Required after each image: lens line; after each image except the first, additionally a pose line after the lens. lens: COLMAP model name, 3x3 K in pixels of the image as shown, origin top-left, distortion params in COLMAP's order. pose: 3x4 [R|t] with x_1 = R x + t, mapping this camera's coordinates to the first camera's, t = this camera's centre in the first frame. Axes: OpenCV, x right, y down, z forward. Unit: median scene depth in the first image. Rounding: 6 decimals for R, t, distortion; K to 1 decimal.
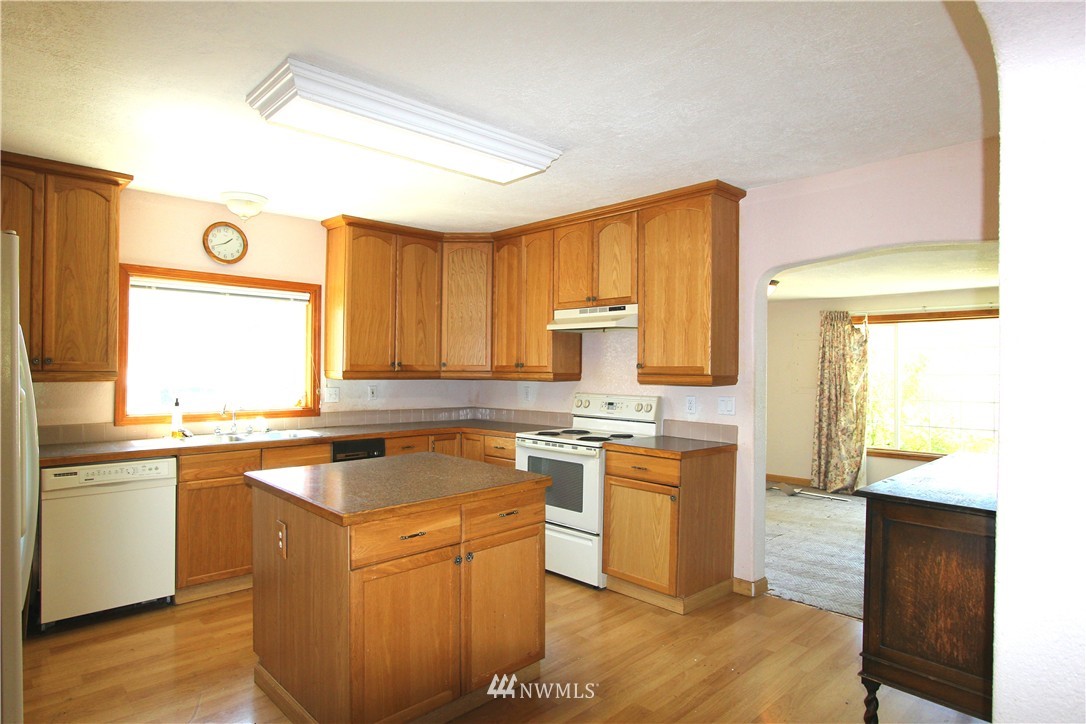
lens RADIAL K [[614.8, 0, 542.5], [0, 614.8, 365.7], [0, 0, 1]] dist [-0.021343, 0.005235]
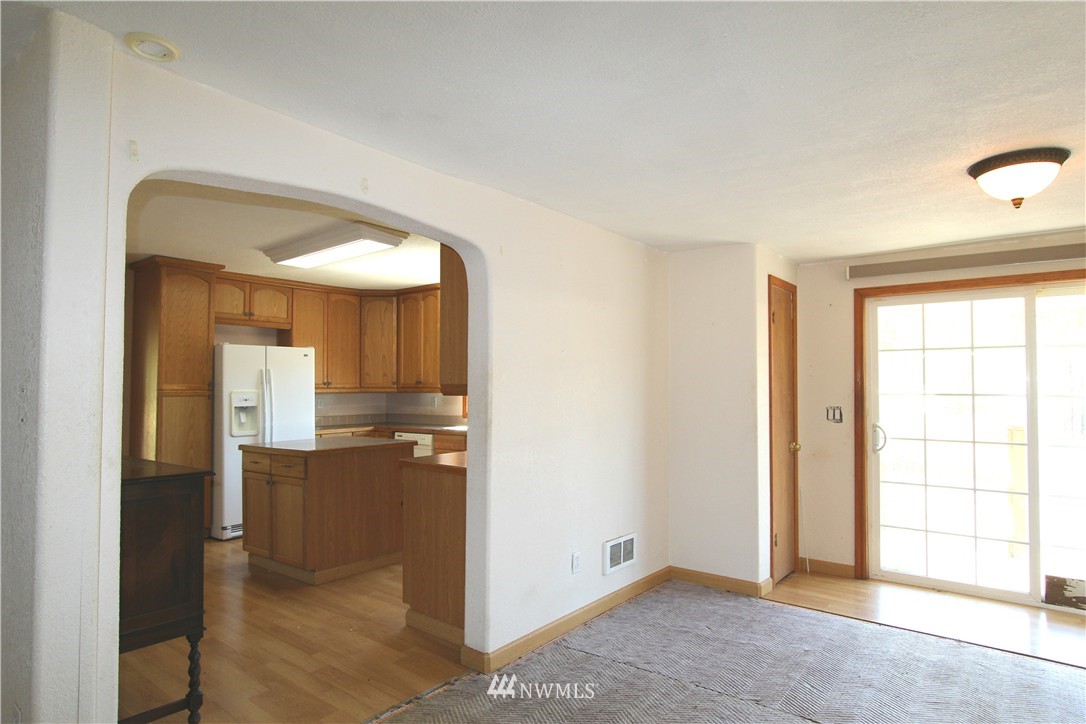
lens RADIAL K [[614.8, 0, 540.1], [0, 614.8, 364.5], [0, 0, 1]] dist [-0.021343, 0.005235]
pose [[0.139027, -0.035802, -0.989641, 1.461894], [0.004330, 0.999359, -0.035546, 0.008464], [0.990279, 0.000657, 0.139092, 1.218556]]
